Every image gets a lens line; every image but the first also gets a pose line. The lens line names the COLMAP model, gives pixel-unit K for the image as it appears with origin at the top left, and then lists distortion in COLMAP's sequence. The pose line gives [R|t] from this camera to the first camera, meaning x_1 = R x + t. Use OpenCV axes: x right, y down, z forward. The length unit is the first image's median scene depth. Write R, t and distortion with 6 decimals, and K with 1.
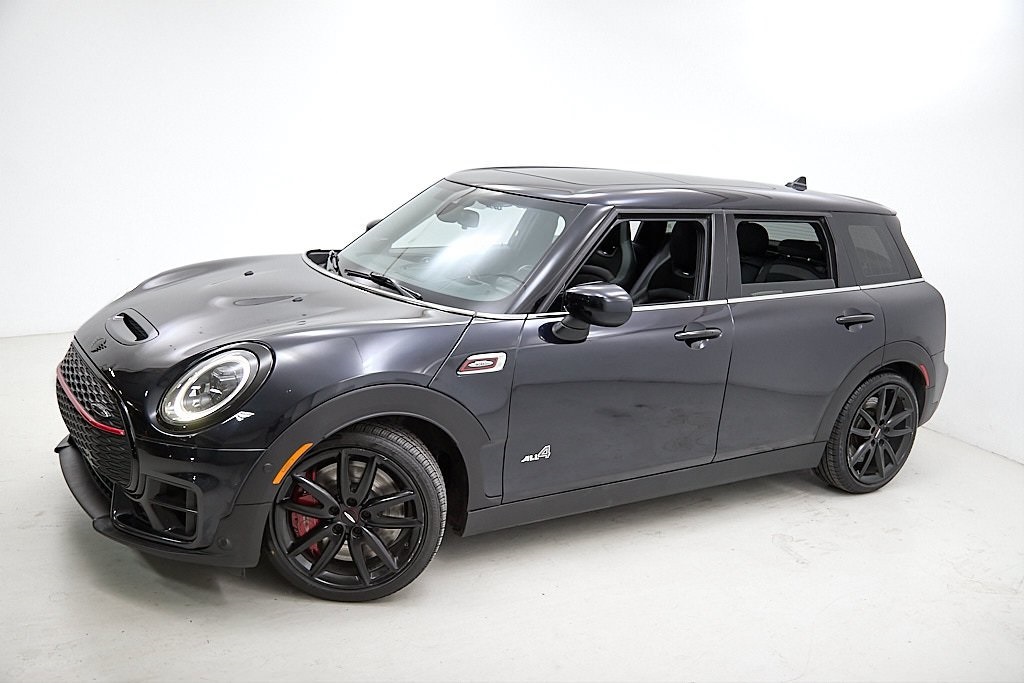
lens RADIAL K [[956.3, 0, 510.6], [0, 956.3, 340.7], [0, 0, 1]] dist [-0.019330, 0.000000]
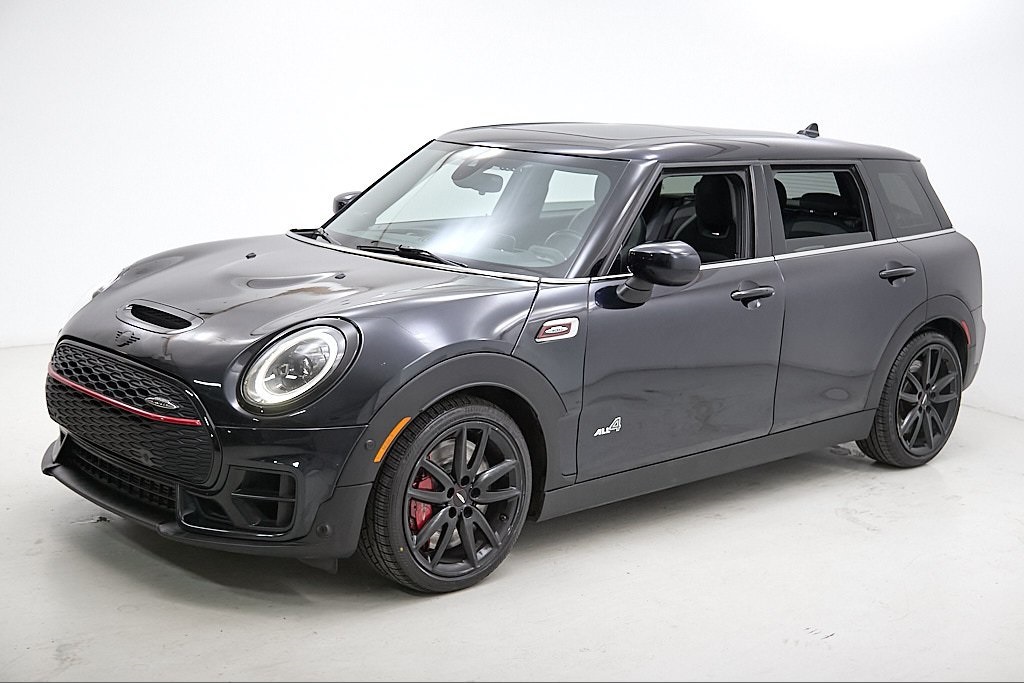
lens RADIAL K [[1415.5, 0, 518.6], [0, 1415.5, 340.7], [0, 0, 1]] dist [-0.047302, 0.000000]
pose [[0.984841, -0.063596, 0.161383, -0.243697], [0.068137, 0.997416, -0.022757, 0.053070], [-0.159519, 0.033408, 0.986629, -0.311560]]
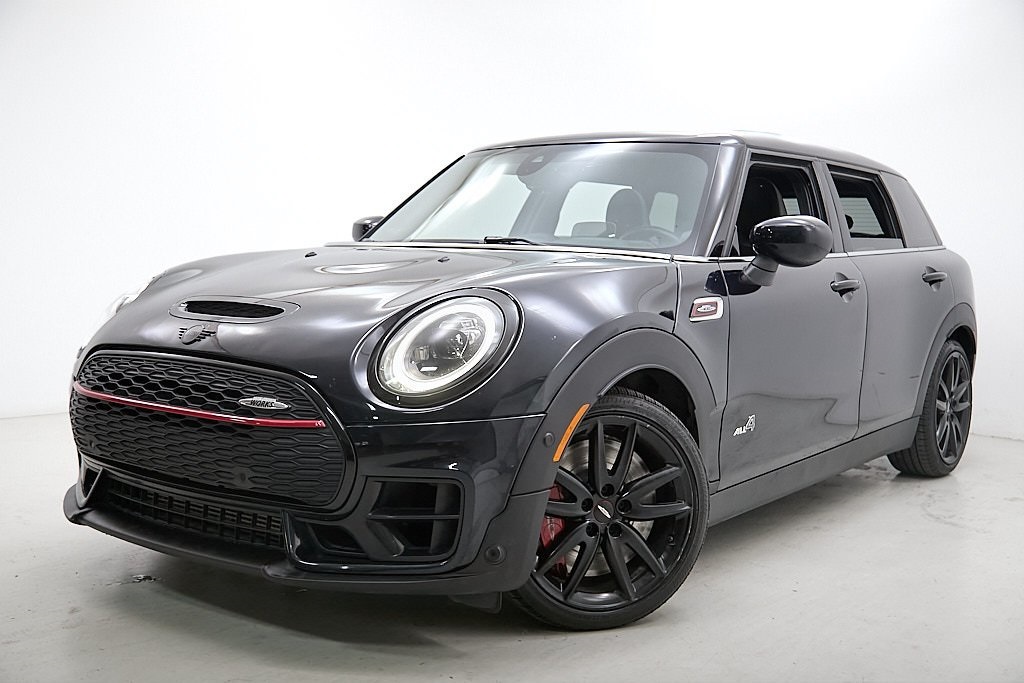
lens RADIAL K [[1102.7, 0, 502.6], [0, 1102.7, 341.8], [0, 0, 1]] dist [0.016356, 0.000000]
pose [[0.943409, -0.085884, 0.320317, -0.412424], [0.124985, 0.986741, -0.103543, 0.105651], [-0.307177, 0.137719, 0.941635, 0.140257]]
